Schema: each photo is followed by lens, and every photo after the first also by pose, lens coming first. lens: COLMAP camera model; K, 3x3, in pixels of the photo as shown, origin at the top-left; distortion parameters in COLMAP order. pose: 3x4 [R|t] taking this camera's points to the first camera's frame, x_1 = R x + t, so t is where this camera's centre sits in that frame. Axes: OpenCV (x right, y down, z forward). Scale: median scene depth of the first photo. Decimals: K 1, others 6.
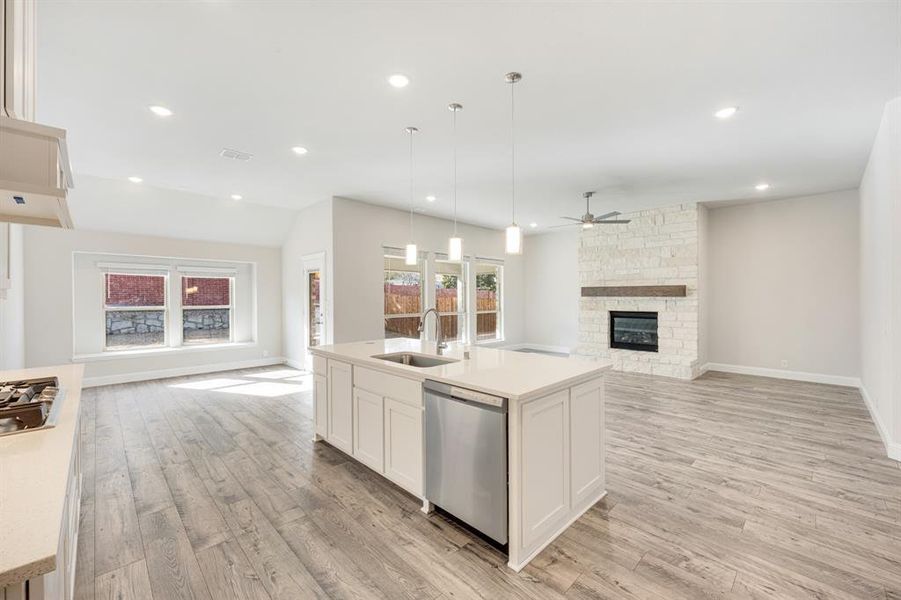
lens RADIAL K [[369.7, 0, 447.4], [0, 369.7, 294.8], [0, 0, 1]] dist [0.004831, -0.000497]
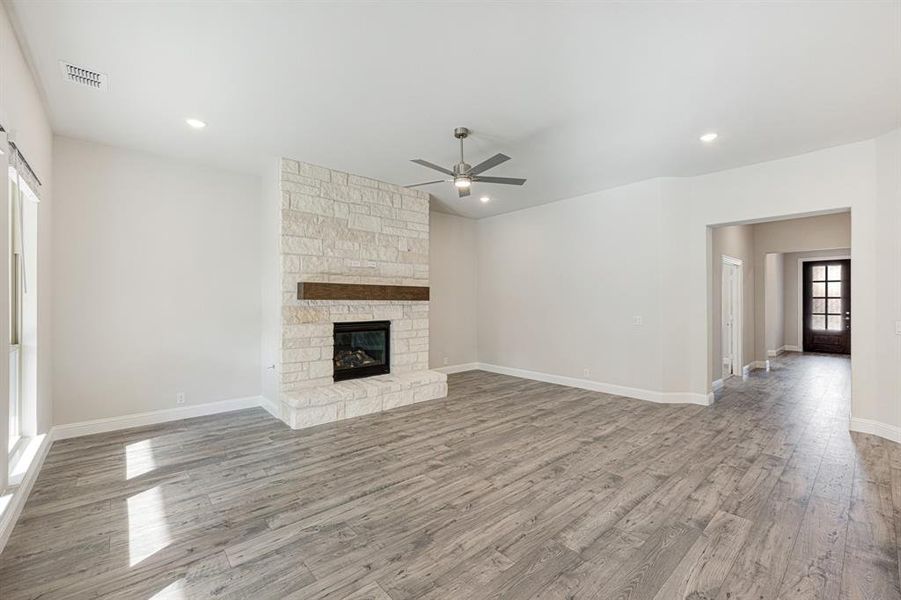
lens RADIAL K [[369.7, 0, 471.0], [0, 369.7, 299.1], [0, 0, 1]] dist [0.004831, -0.000497]
pose [[0.026514, 0.008589, 0.999612, -0.208832], [-0.009255, 0.999922, -0.008346, 0.007955], [-0.999606, -0.009030, 0.026591, 0.890769]]
